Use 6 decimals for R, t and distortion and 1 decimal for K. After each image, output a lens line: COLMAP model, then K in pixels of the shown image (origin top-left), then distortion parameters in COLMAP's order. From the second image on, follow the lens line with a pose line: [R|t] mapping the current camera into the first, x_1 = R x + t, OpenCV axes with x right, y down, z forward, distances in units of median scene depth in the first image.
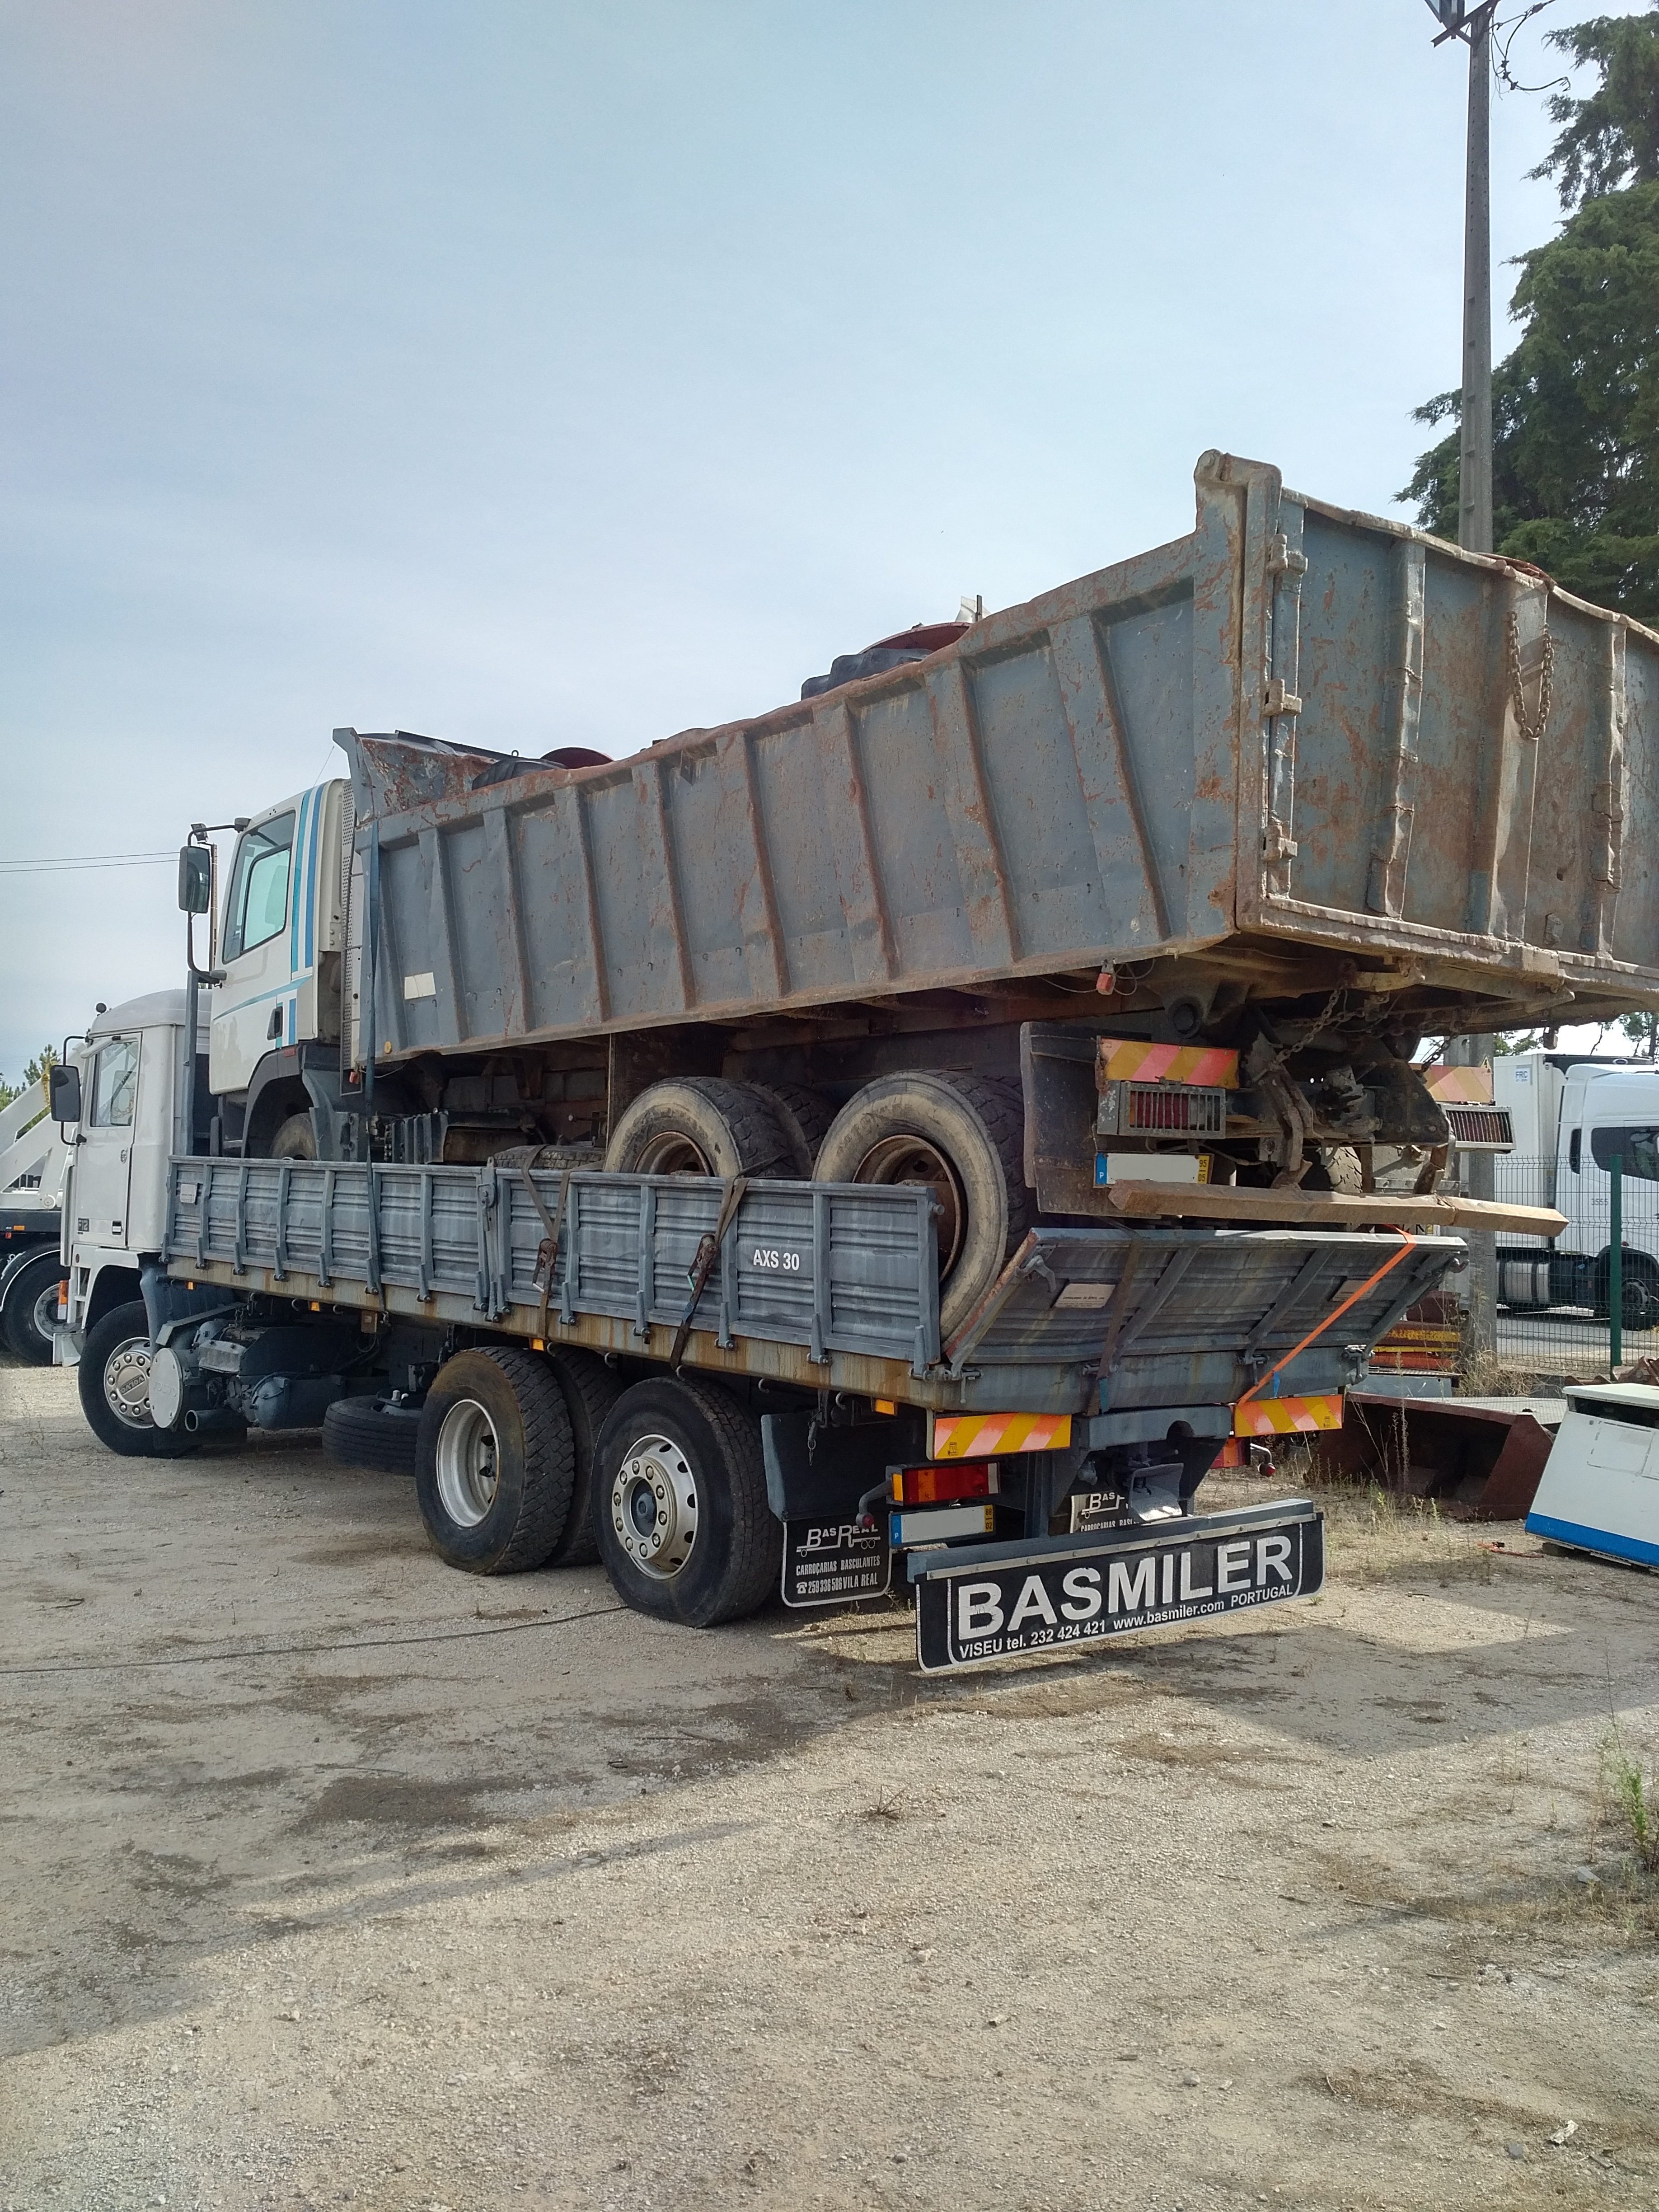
lens RADIAL K [[1880.5, 0, 829.5], [0, 1880.5, 1106.0], [0, 0, 1]] dist [0.150537, -0.256131]
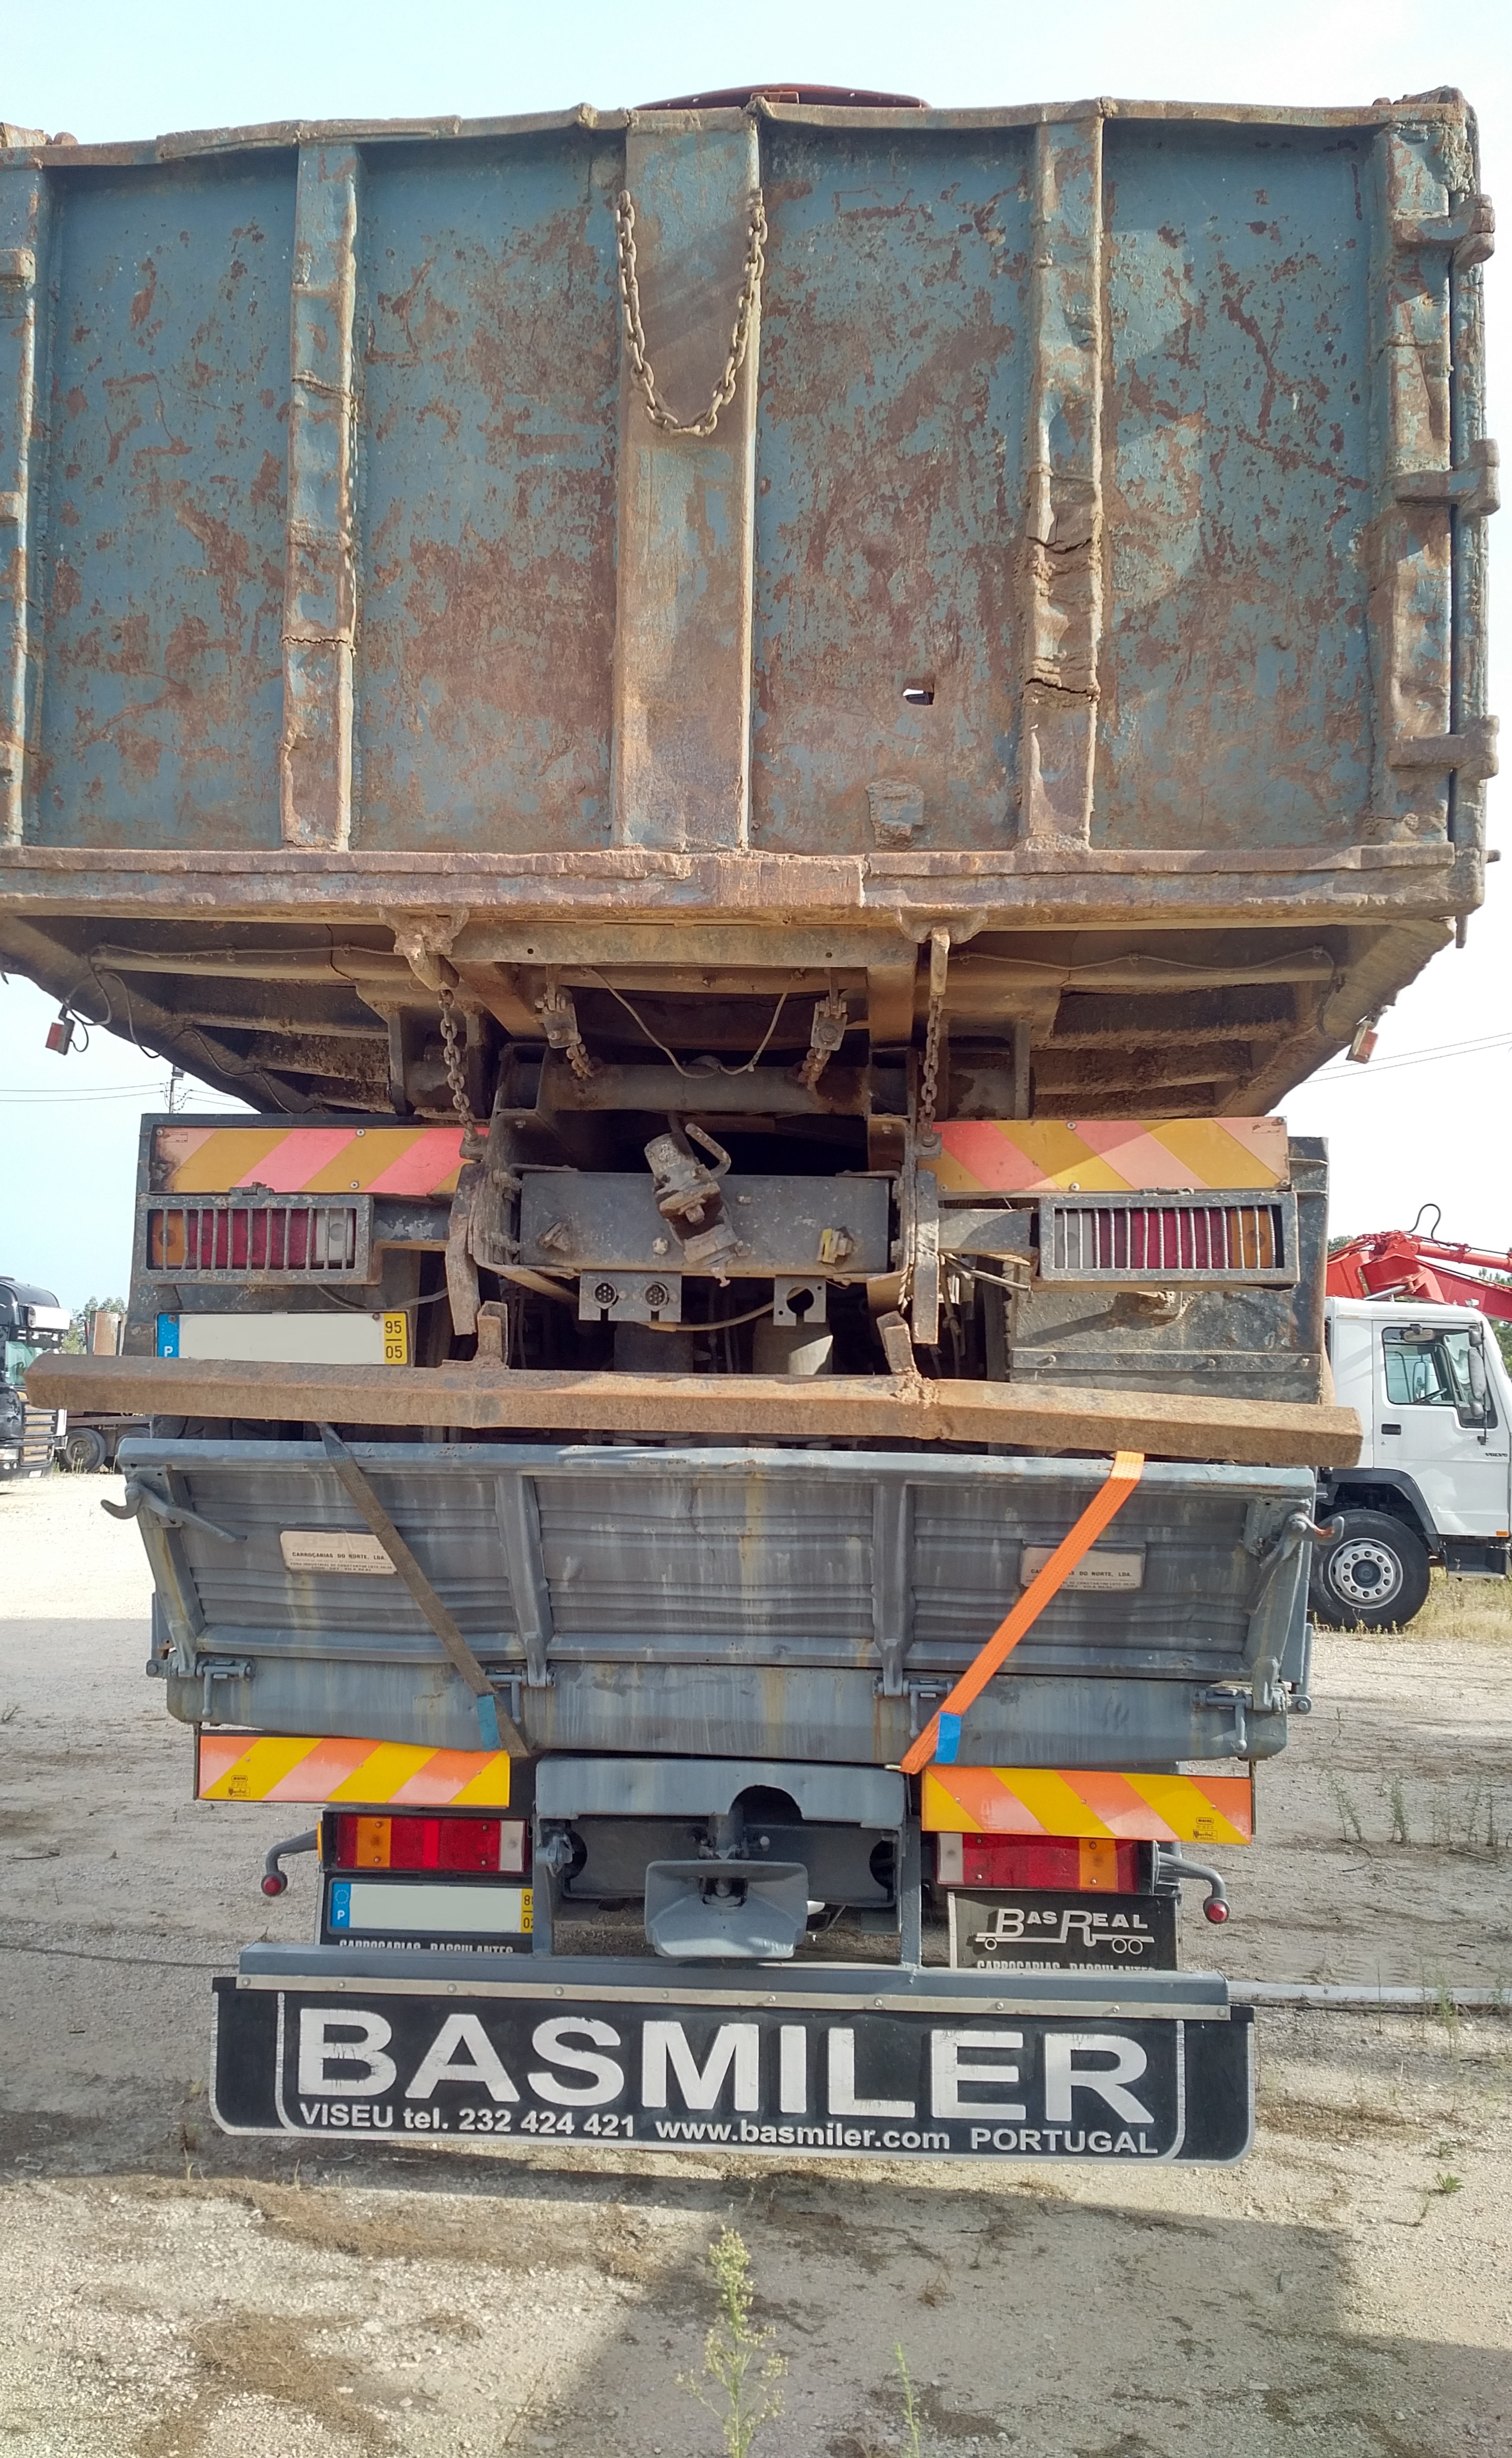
lens RADIAL K [[2220.9, 0, 756.0], [0, 2220.9, 1229.0], [0, 0, 1]] dist [0.121793, -0.236337]
pose [[0.712166, -0.058528, -0.699567, 0.688864], [0.034877, 0.998238, -0.048010, 0.033917], [0.701144, 0.009792, 0.712952, 0.546711]]
